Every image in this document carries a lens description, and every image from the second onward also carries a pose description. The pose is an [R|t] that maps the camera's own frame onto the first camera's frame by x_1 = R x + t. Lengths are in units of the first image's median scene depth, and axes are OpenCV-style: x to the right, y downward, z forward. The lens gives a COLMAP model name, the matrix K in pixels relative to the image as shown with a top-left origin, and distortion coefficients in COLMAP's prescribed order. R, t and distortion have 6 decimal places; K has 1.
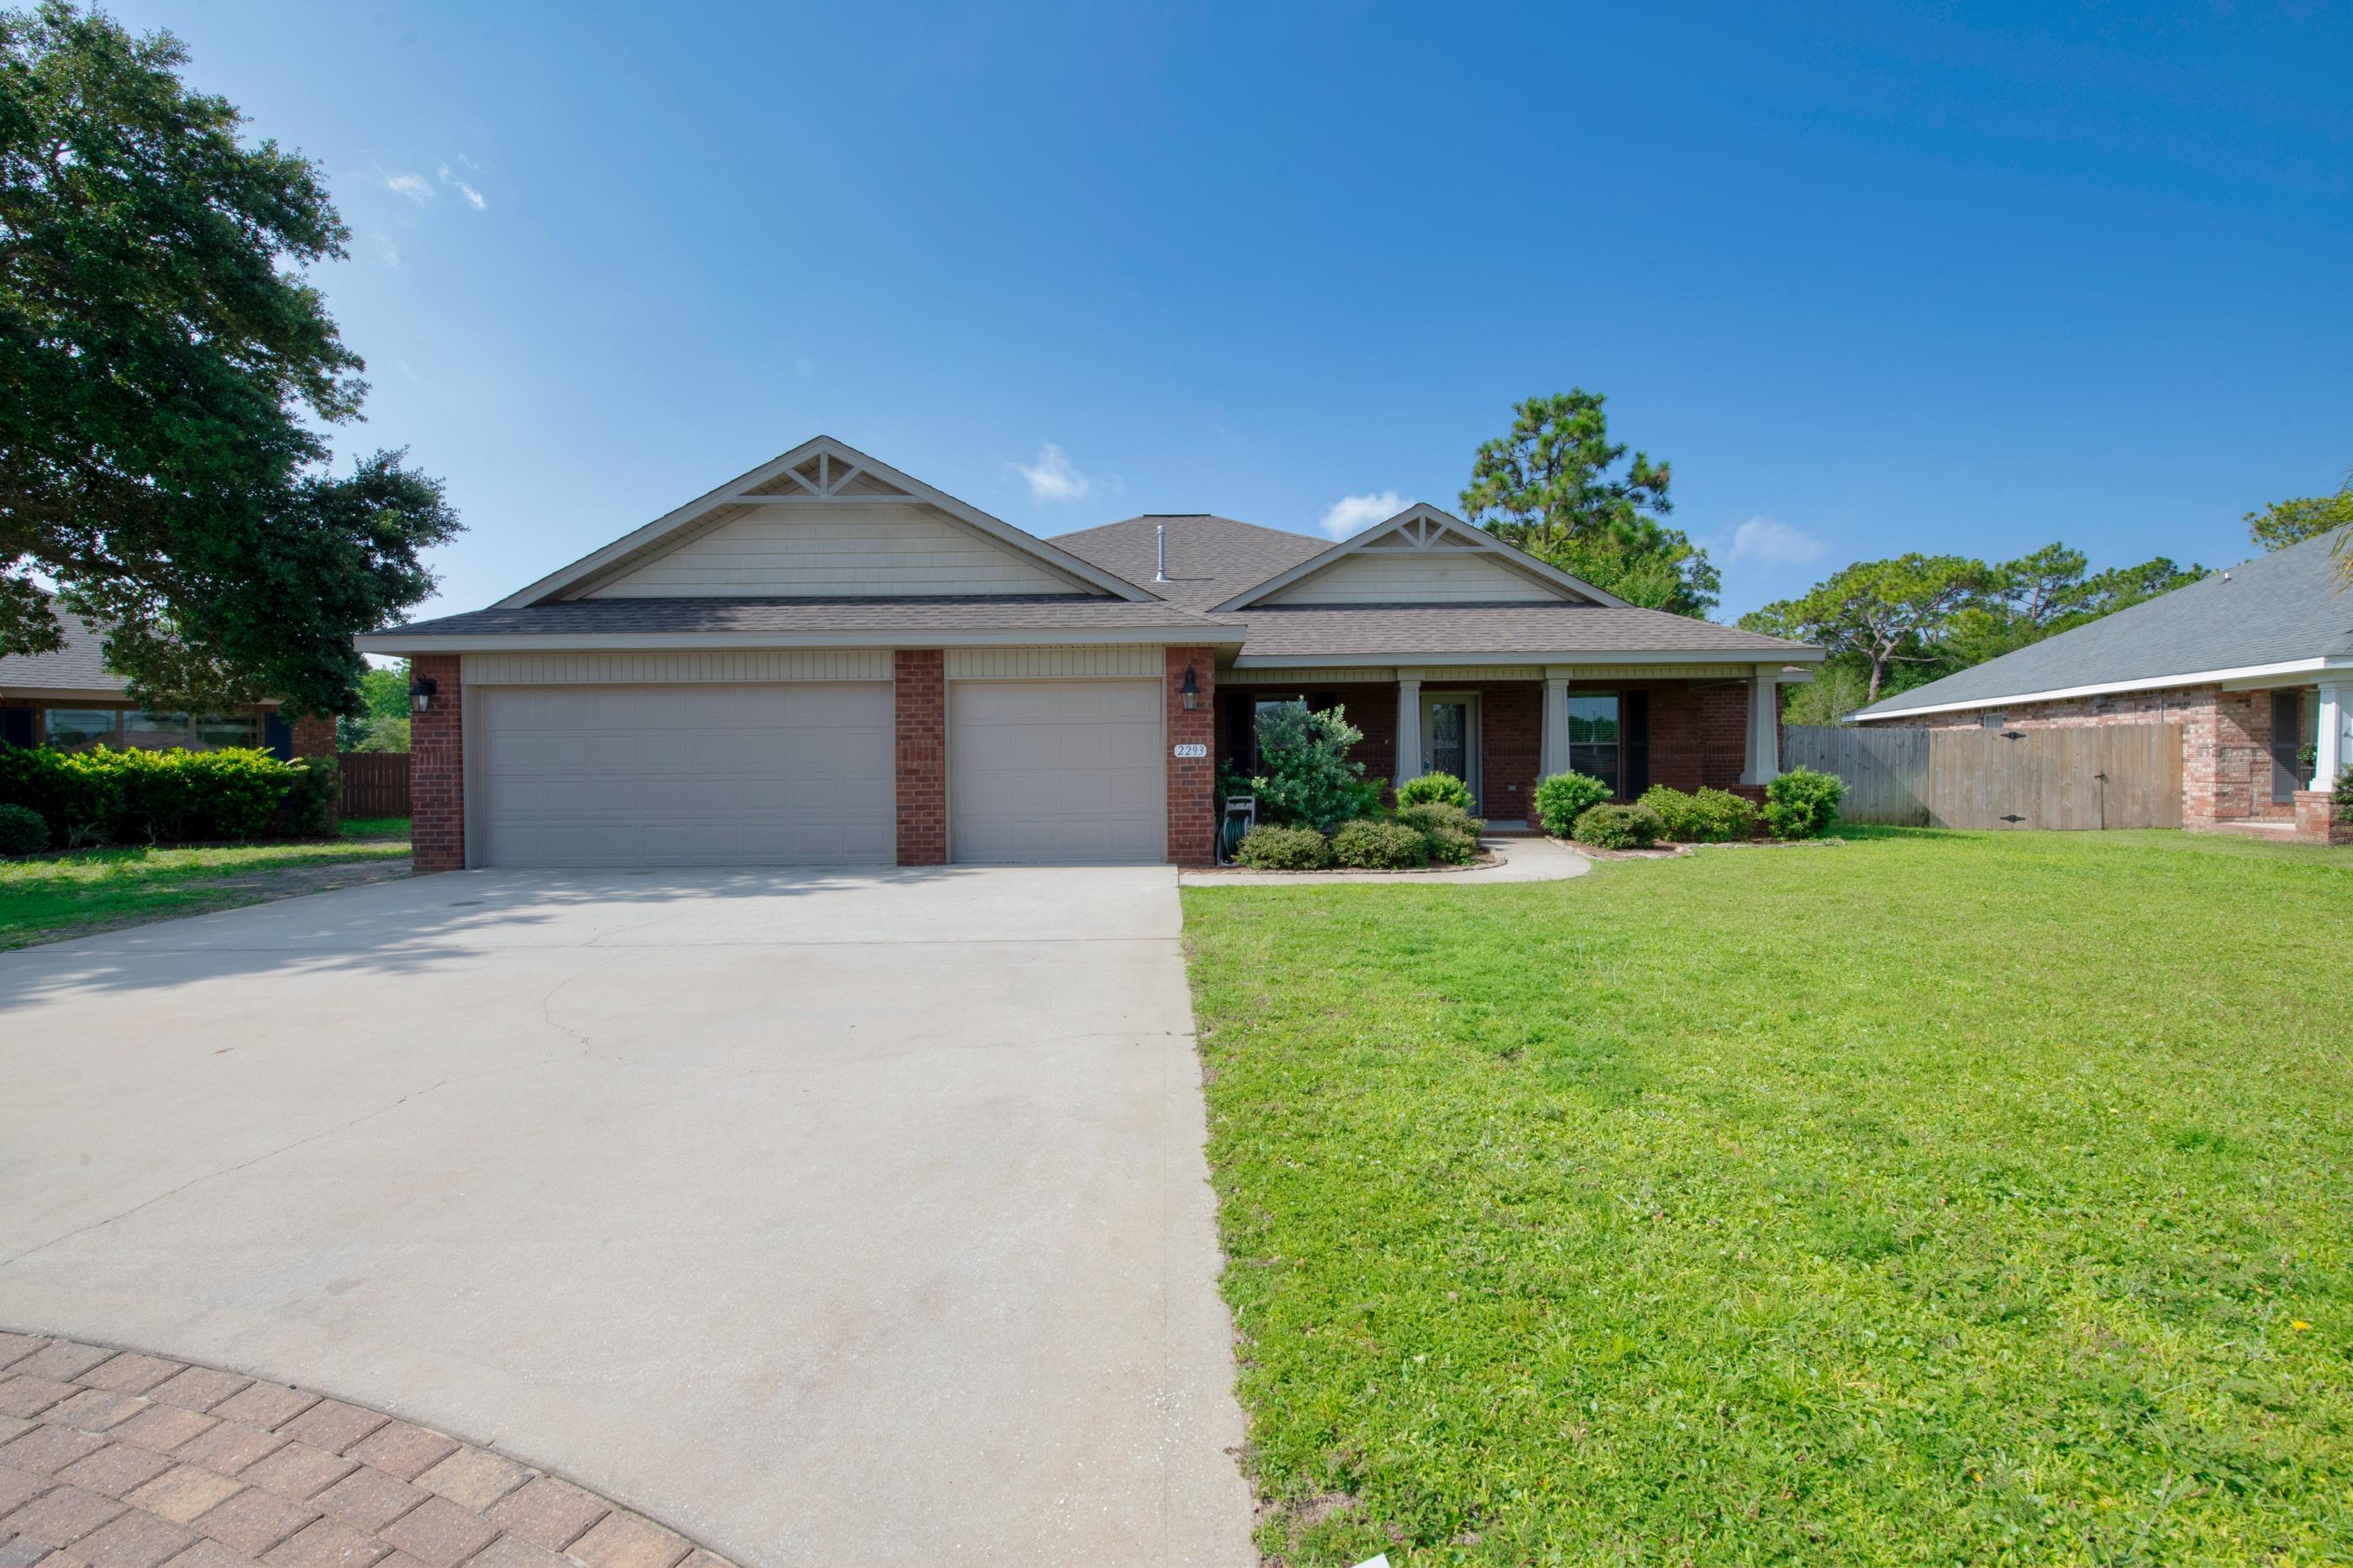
lens RADIAL K [[925.7, 0, 1176.5], [0, 925.7, 784.0], [0, 0, 1]] dist [-0.000064, -0.009190]
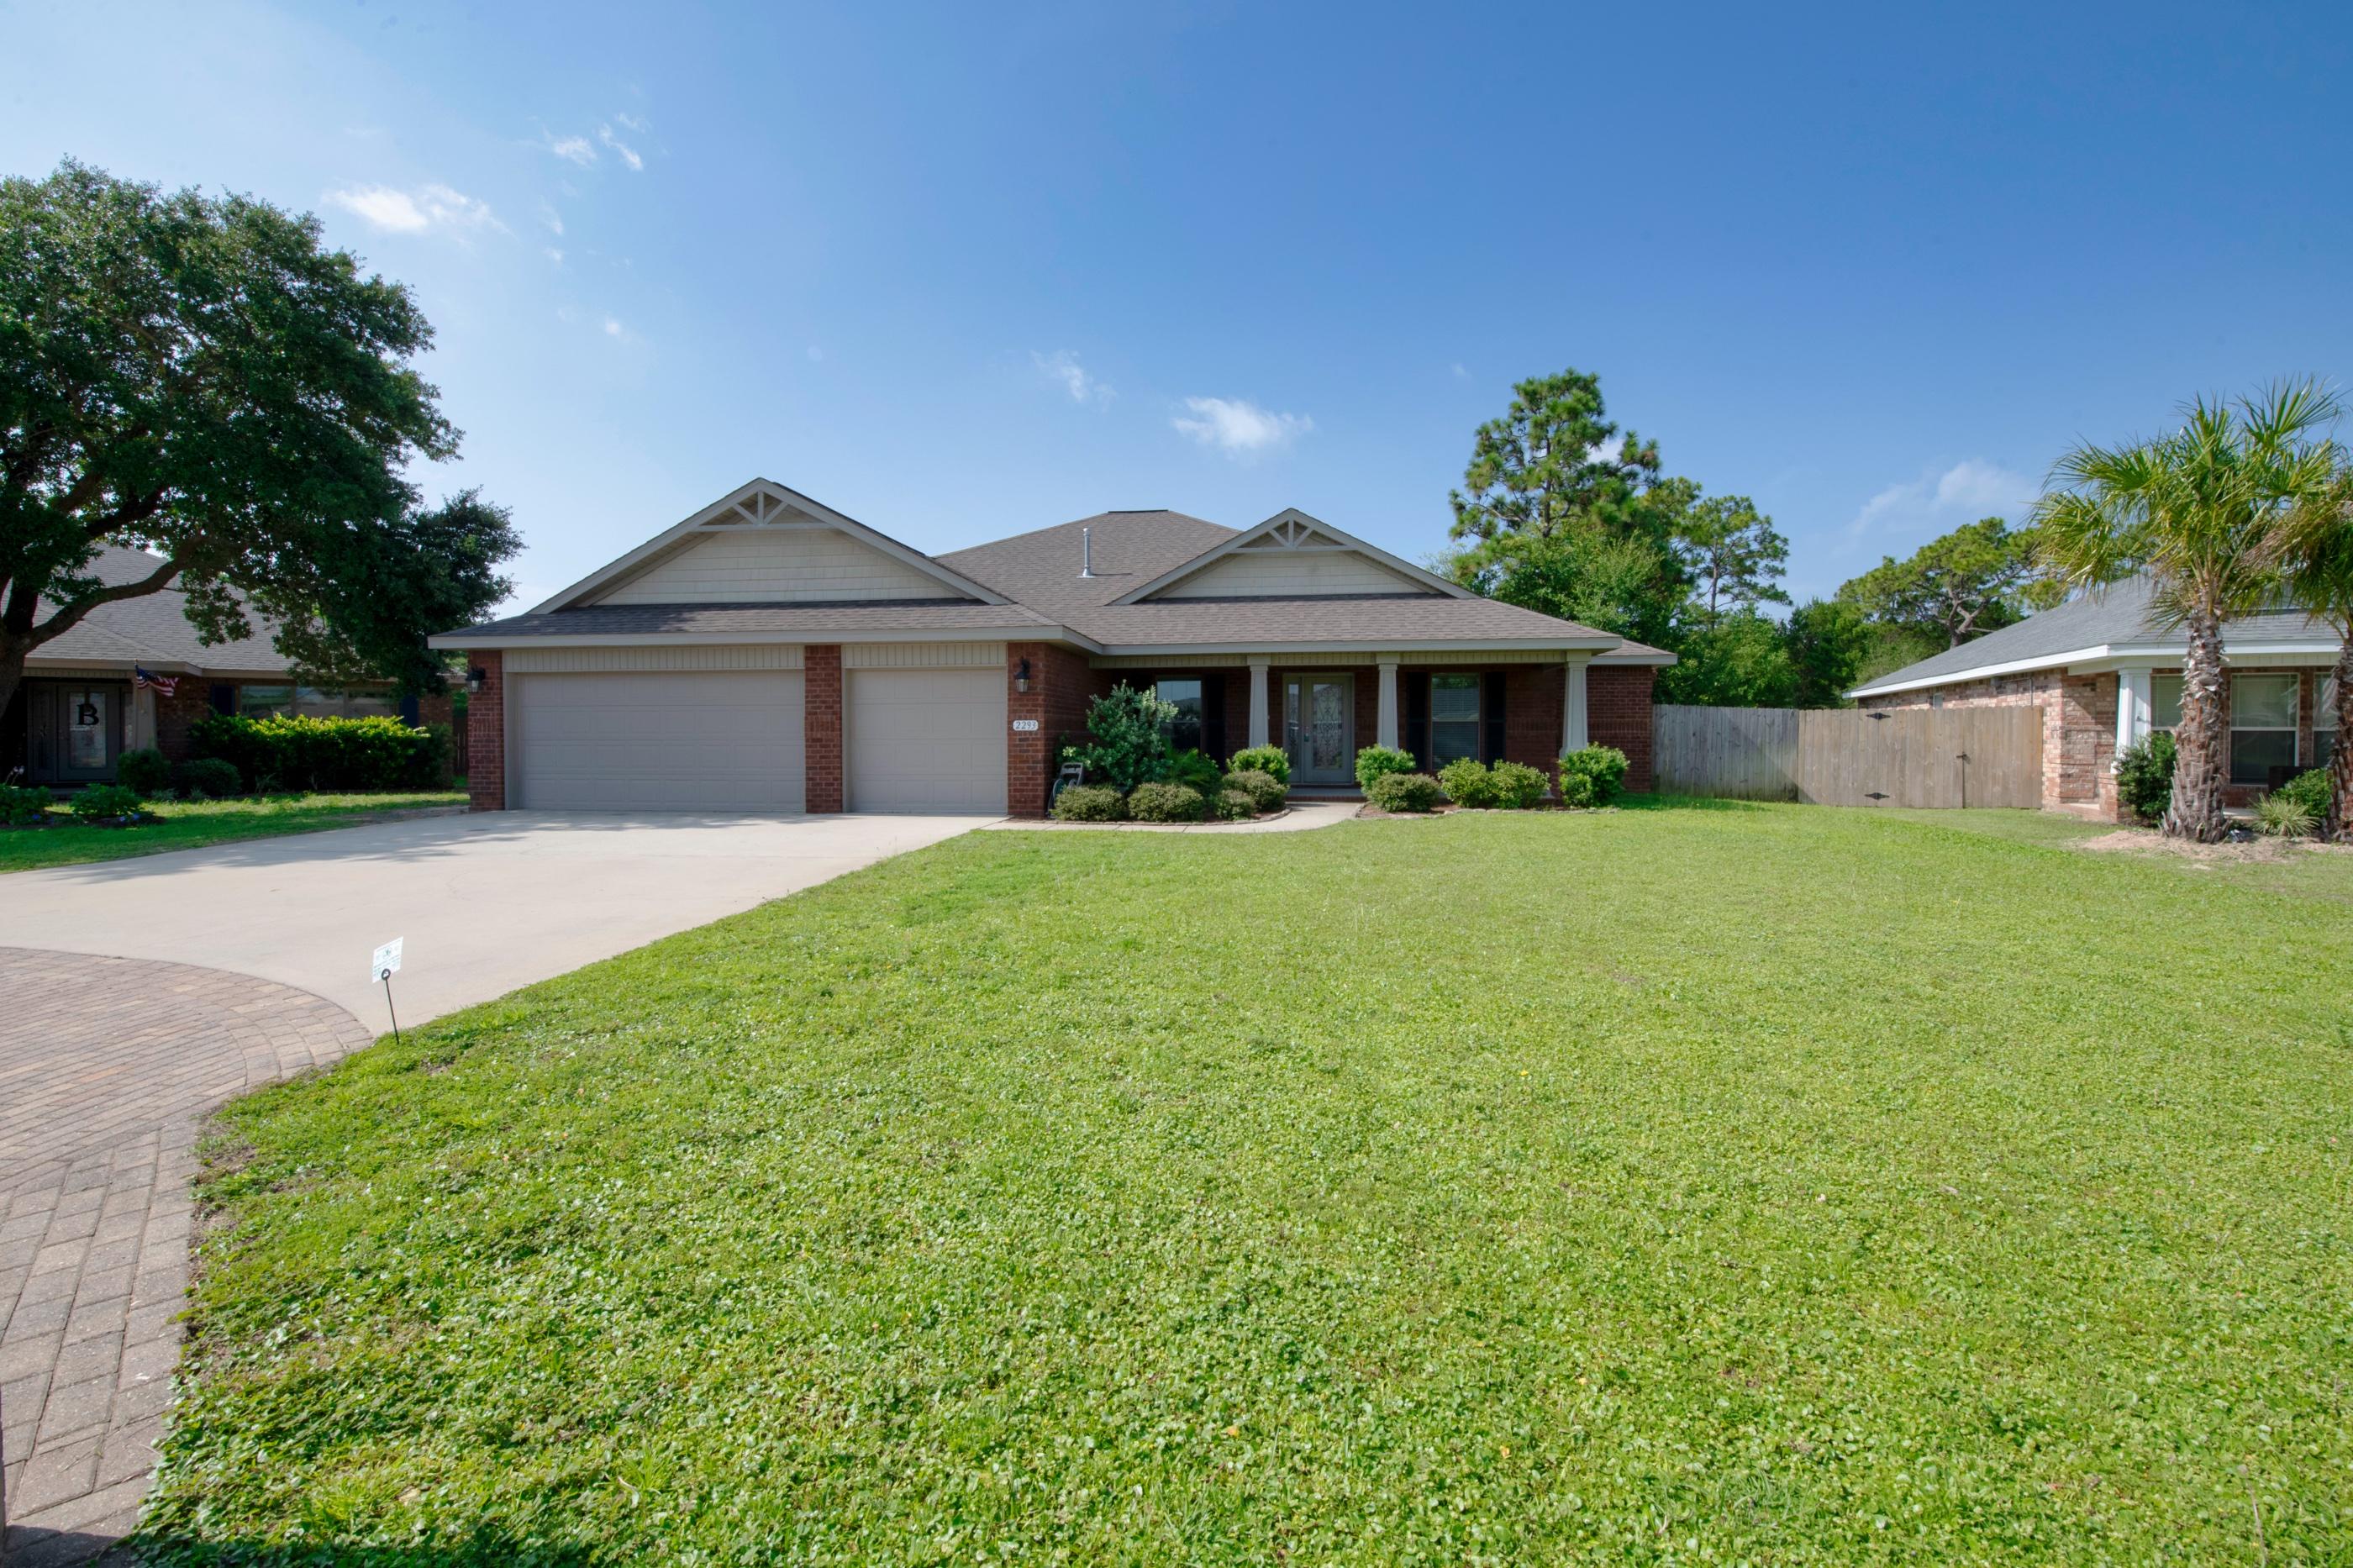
lens RADIAL K [[927.2, 0, 1138.1], [0, 927.2, 763.8], [0, 0, 1]] dist [-0.016775, -0.000149]
pose [[0.992062, 0.013569, -0.125012, 0.292917], [-0.012346, 0.999868, 0.010551, 0.000754], [0.125139, -0.008924, 0.992099, -0.203312]]
